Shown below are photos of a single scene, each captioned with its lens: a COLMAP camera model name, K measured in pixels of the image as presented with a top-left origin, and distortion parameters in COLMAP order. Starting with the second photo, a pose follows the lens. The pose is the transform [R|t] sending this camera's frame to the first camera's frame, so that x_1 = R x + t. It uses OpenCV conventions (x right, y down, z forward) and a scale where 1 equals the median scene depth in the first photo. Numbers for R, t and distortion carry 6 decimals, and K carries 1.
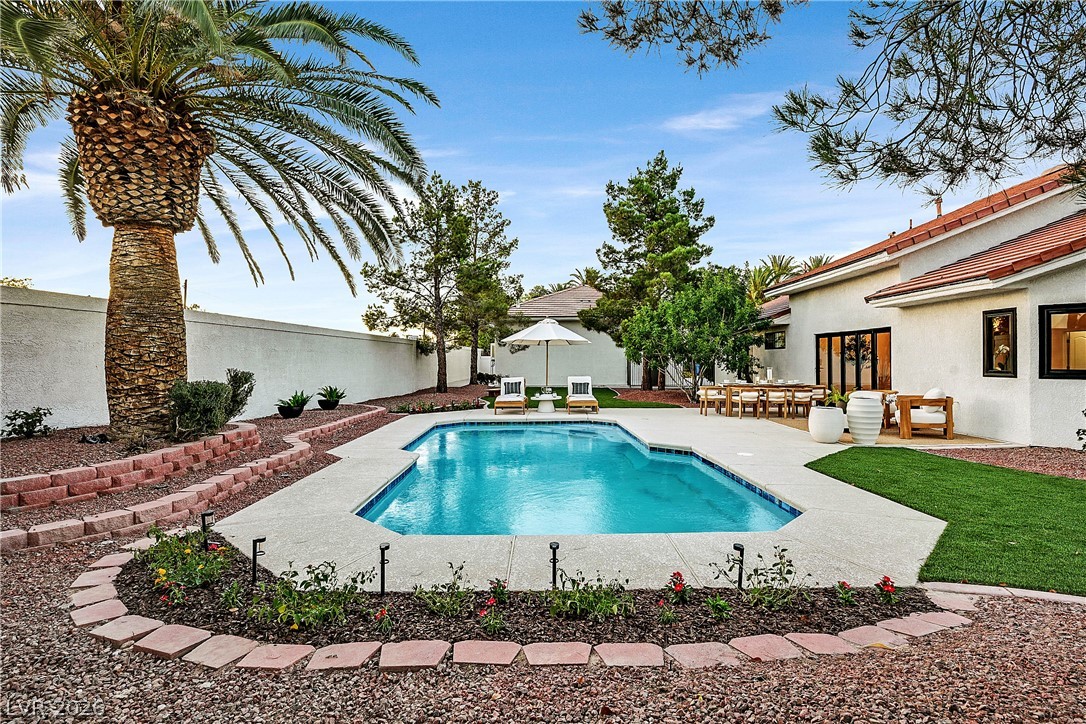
lens RADIAL K [[535.4, 0, 543.0], [0, 535.4, 362.0], [0, 0, 1]] dist [-0.000149, -0.000302]
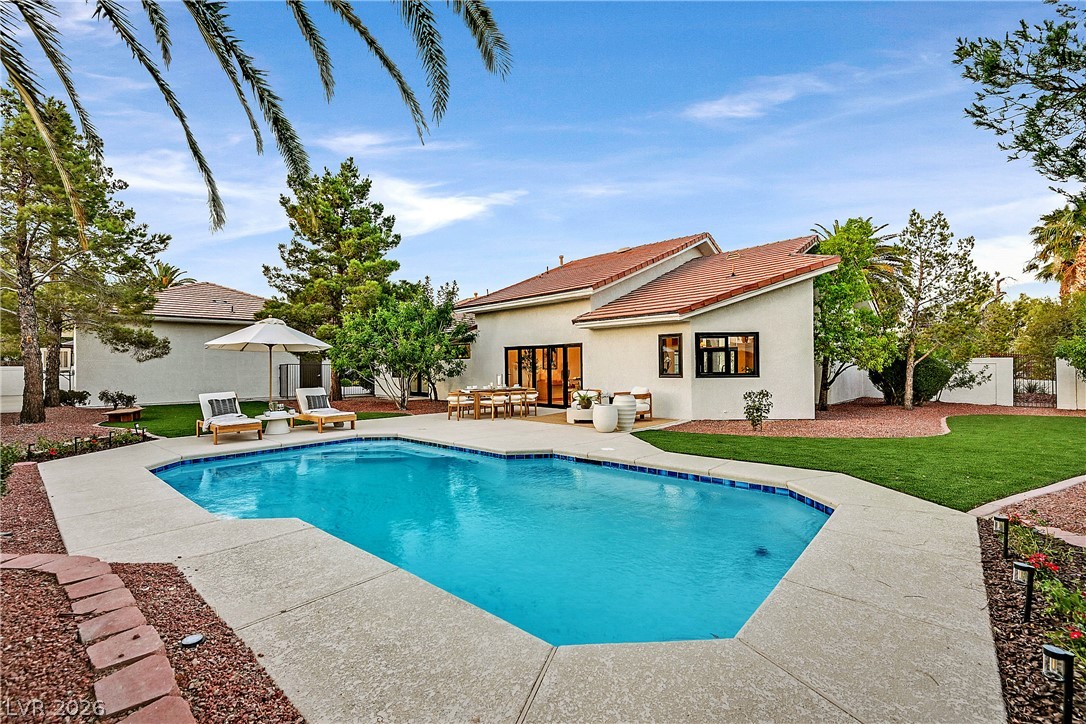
lens RADIAL K [[471.8, 0, 543.0], [0, 471.8, 362.0], [0, 0, 1]] dist [0.000291, -0.000029]
pose [[0.675256, 0.001907, 0.737581, -0.292621], [0.011648, 0.999844, -0.013249, -0.002171], [-0.737491, 0.017537, 0.675129, 0.252756]]
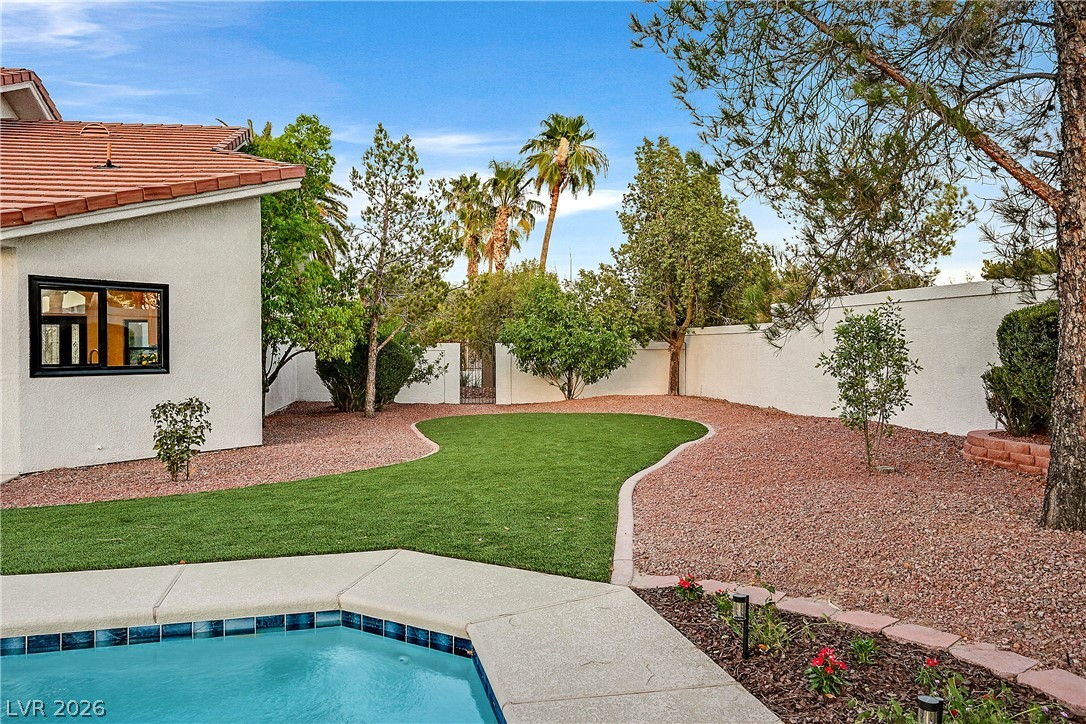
lens RADIAL K [[765.6, 0, 543.0], [0, 765.6, 362.0], [0, 0, 1]] dist [-0.000727, -0.002031]
pose [[-0.226280, -0.013156, 0.973974, -0.149956], [0.008347, 0.999846, 0.015445, 0.000386], [-0.974027, 0.011625, -0.226135, 0.378220]]
